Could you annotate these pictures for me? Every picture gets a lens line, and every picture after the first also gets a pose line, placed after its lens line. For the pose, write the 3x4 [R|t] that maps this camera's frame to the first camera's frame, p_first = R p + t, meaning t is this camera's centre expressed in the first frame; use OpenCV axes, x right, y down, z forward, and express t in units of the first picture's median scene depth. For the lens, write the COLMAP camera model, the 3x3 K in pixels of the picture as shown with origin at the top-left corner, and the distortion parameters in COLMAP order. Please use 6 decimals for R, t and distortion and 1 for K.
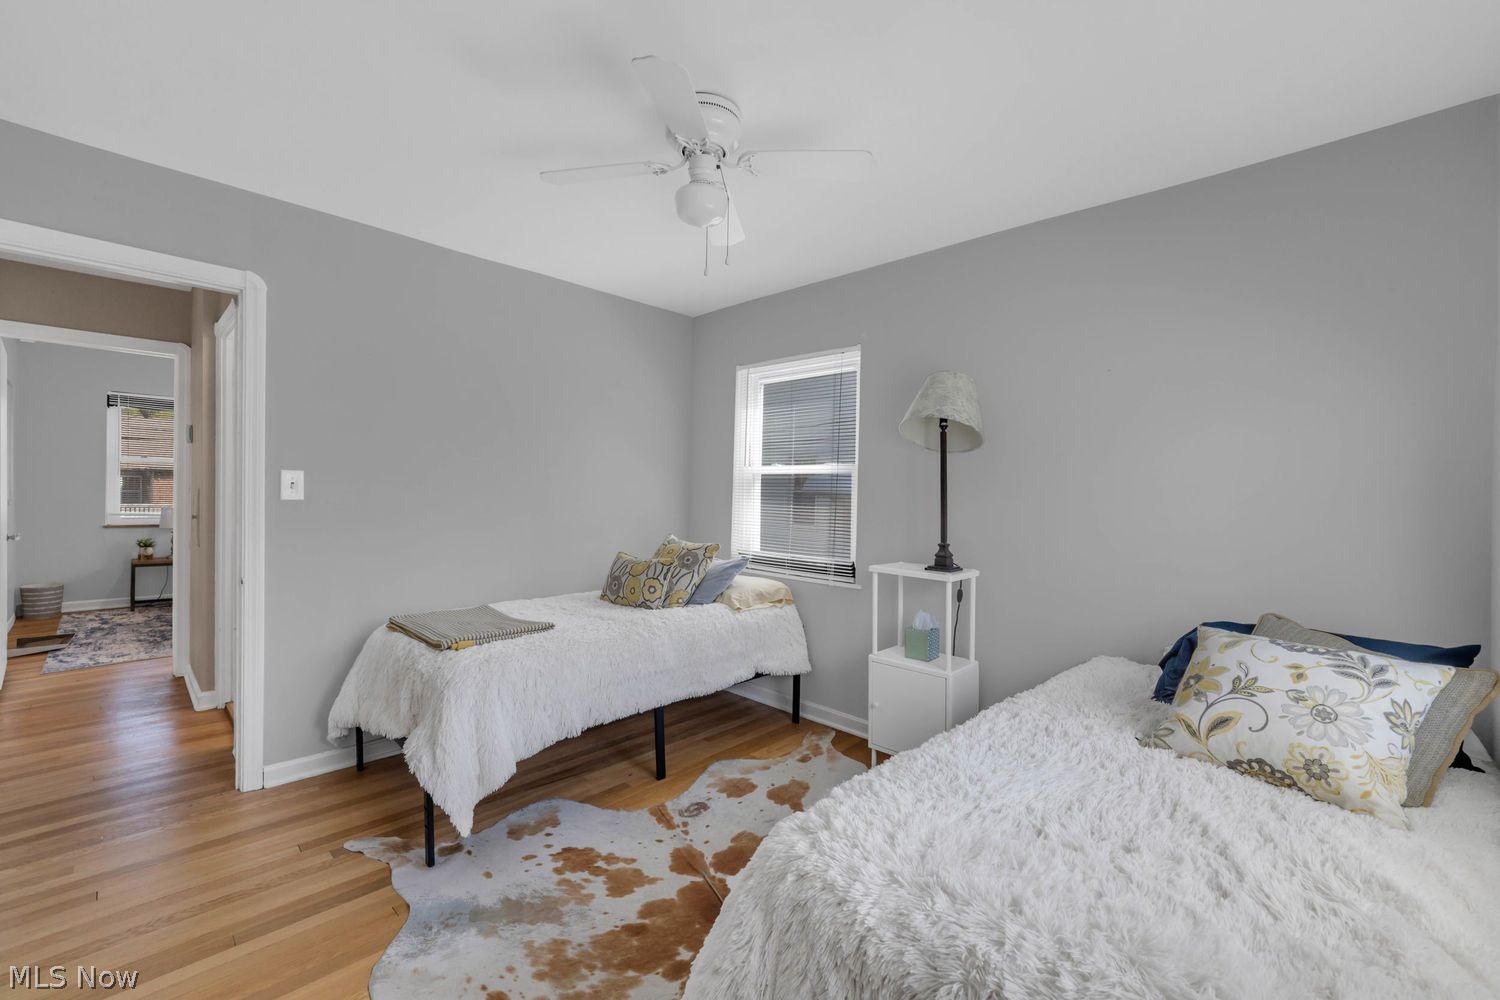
lens RADIAL K [[605.5, 0, 740.2], [0, 605.5, 499.2], [0, 0, 1]] dist [-0.001857, 0.000007]
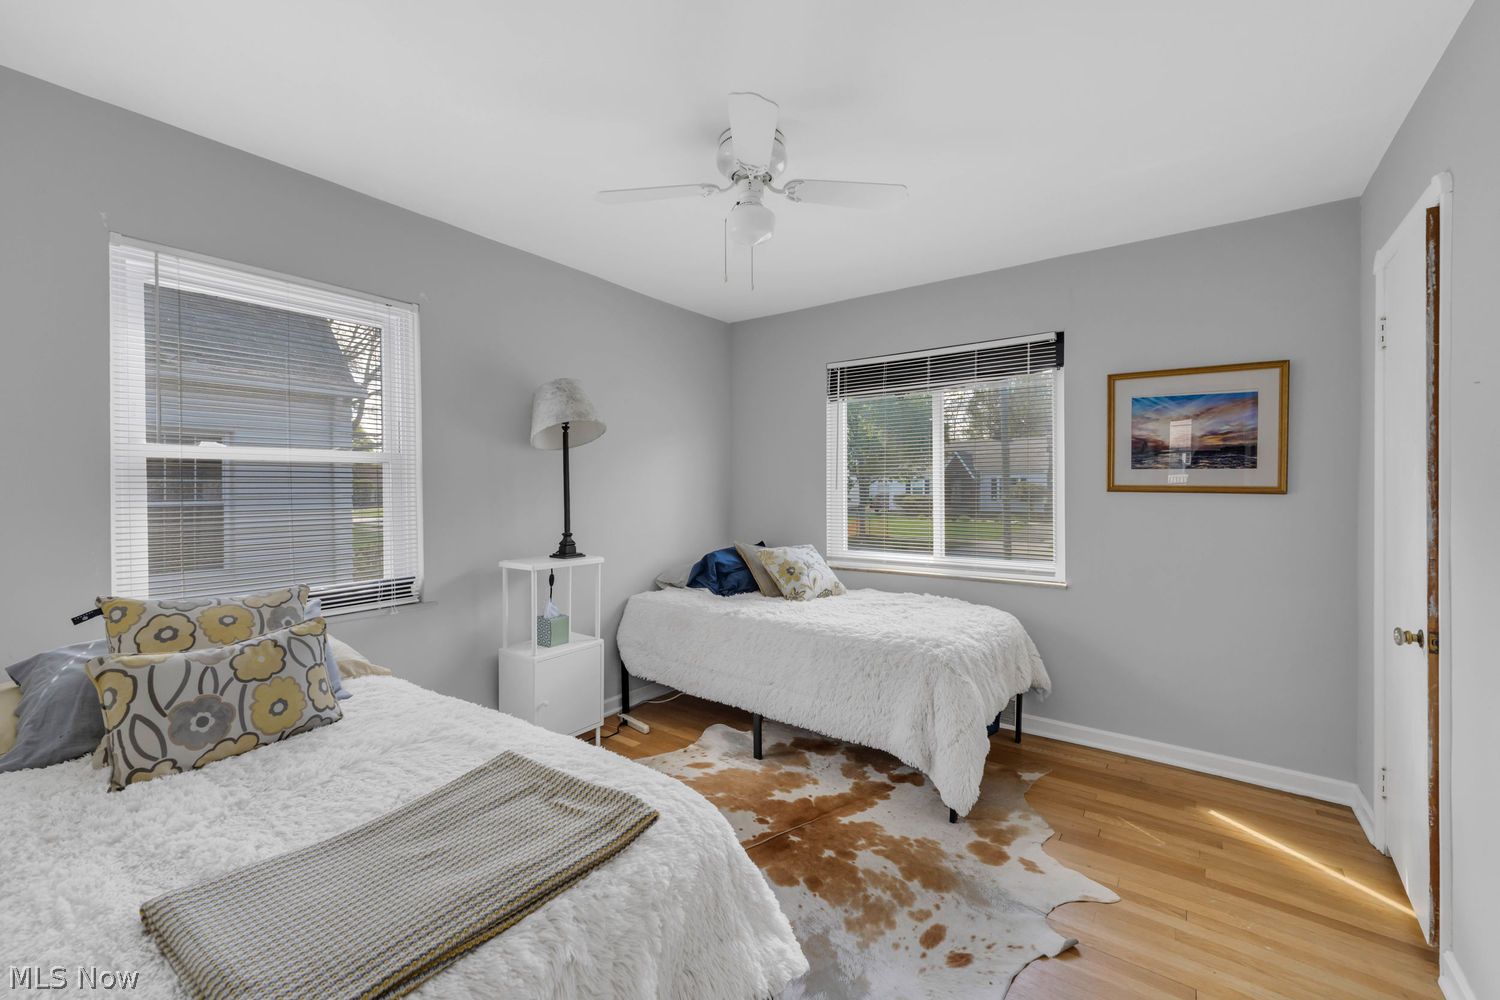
lens RADIAL K [[605.5, 0, 746.3], [0, 605.5, 498.7], [0, 0, 1]] dist [-0.001857, 0.000007]
pose [[-0.120101, -0.042136, 0.991867, -1.261776], [0.013455, 0.998938, 0.044065, -0.052882], [-0.992671, 0.018638, -0.119406, 1.265383]]
